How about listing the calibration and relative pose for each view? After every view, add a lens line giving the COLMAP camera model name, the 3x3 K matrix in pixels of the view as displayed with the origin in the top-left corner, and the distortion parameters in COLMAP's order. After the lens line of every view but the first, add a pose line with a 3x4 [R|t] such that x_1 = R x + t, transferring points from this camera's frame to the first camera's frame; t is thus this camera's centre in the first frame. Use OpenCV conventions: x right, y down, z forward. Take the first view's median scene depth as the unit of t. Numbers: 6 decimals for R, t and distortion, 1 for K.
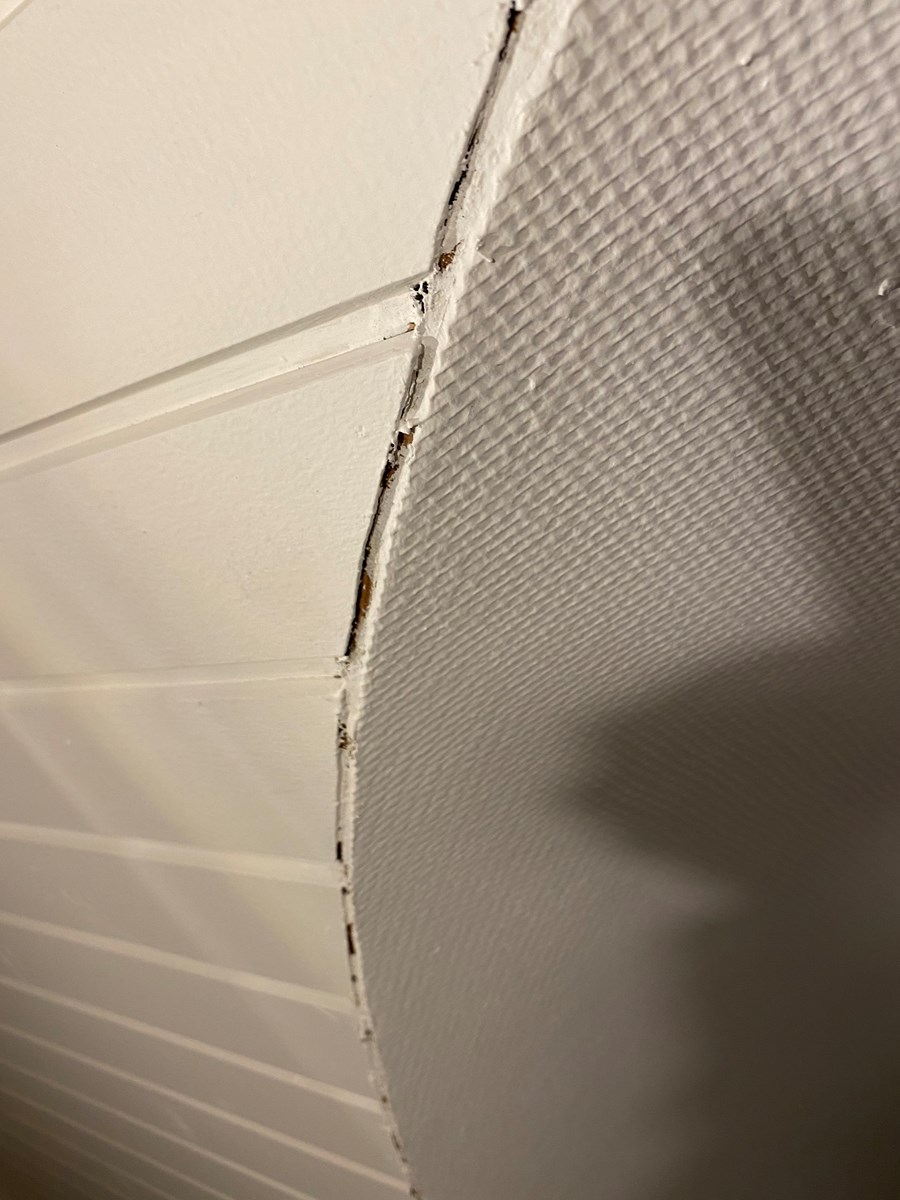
lens RADIAL K [[947.5, 0, 450.0], [0, 947.5, 600.0], [0, 0, 1]] dist [0.000855, -0.008158]
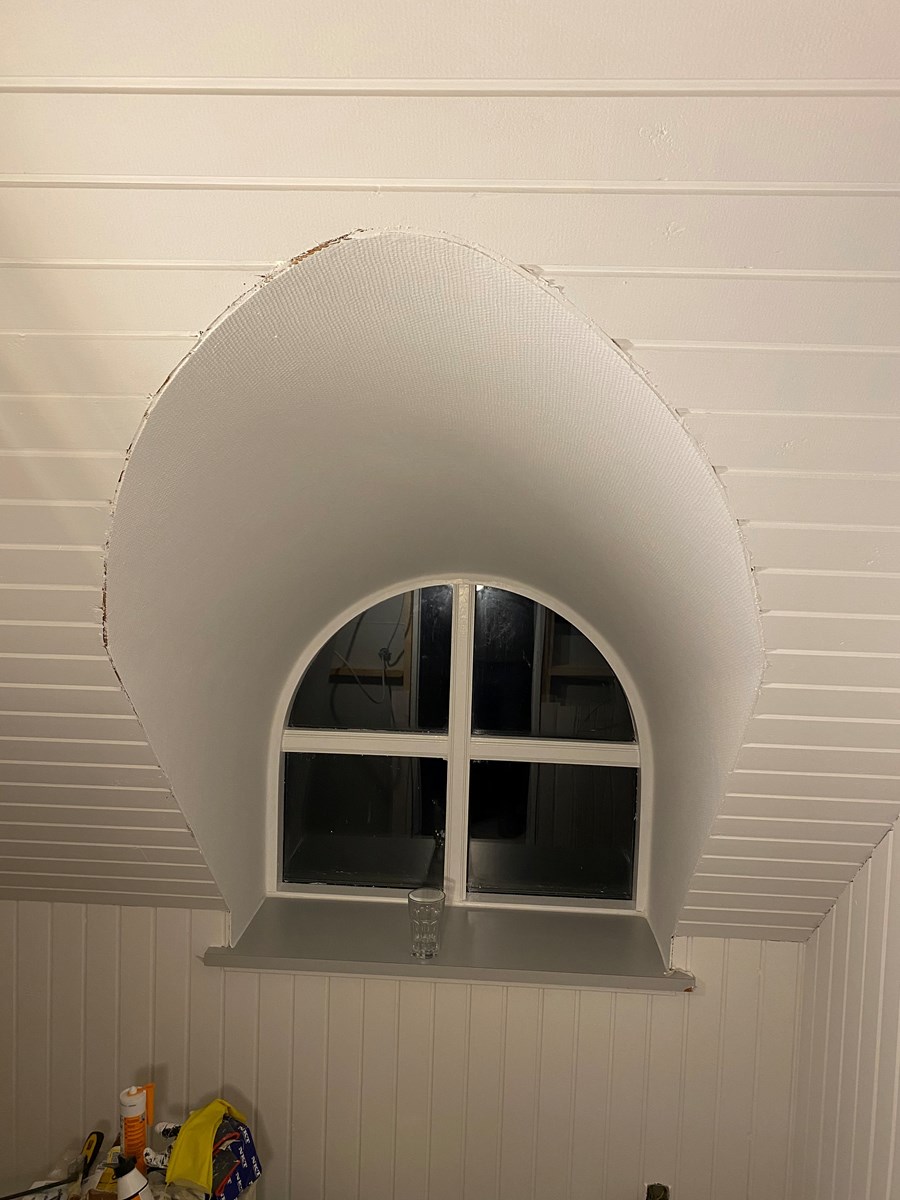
lens RADIAL K [[947.5, 0, 450.0], [0, 947.5, 600.0], [0, 0, 1]] dist [0.000855, -0.008158]
pose [[0.814384, -0.065904, 0.576572, -1.182573], [-0.099136, 0.963128, 0.250113, -0.185603], [-0.571796, -0.260847, 0.777823, -2.524336]]
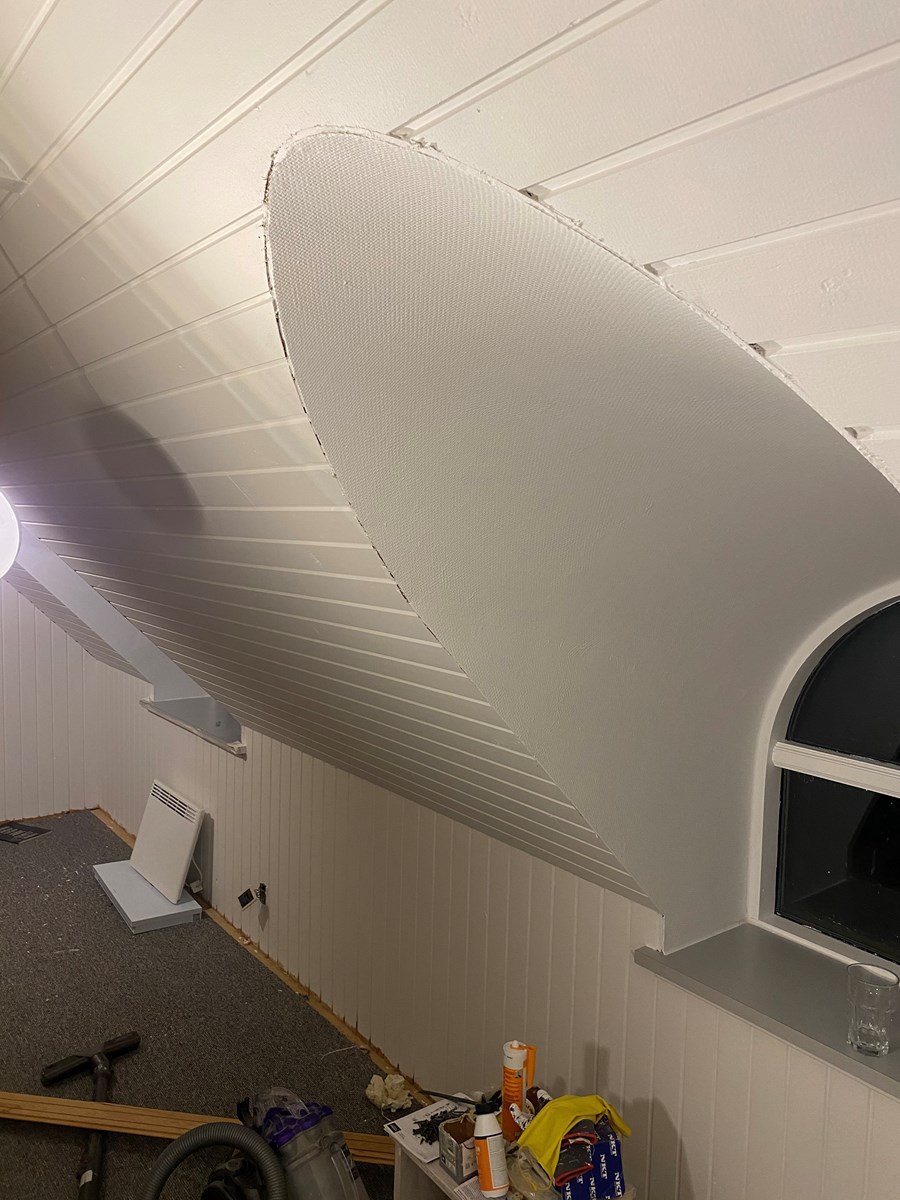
lens RADIAL K [[924.7, 0, 450.0], [0, 924.7, 600.0], [0, 0, 1]] dist [0.002405, 0.000798]
pose [[0.968292, 0.005230, -0.249767, 1.410678], [0.057884, 0.967877, 0.244671, 0.114355], [0.243024, -0.251371, 0.936884, -2.629283]]
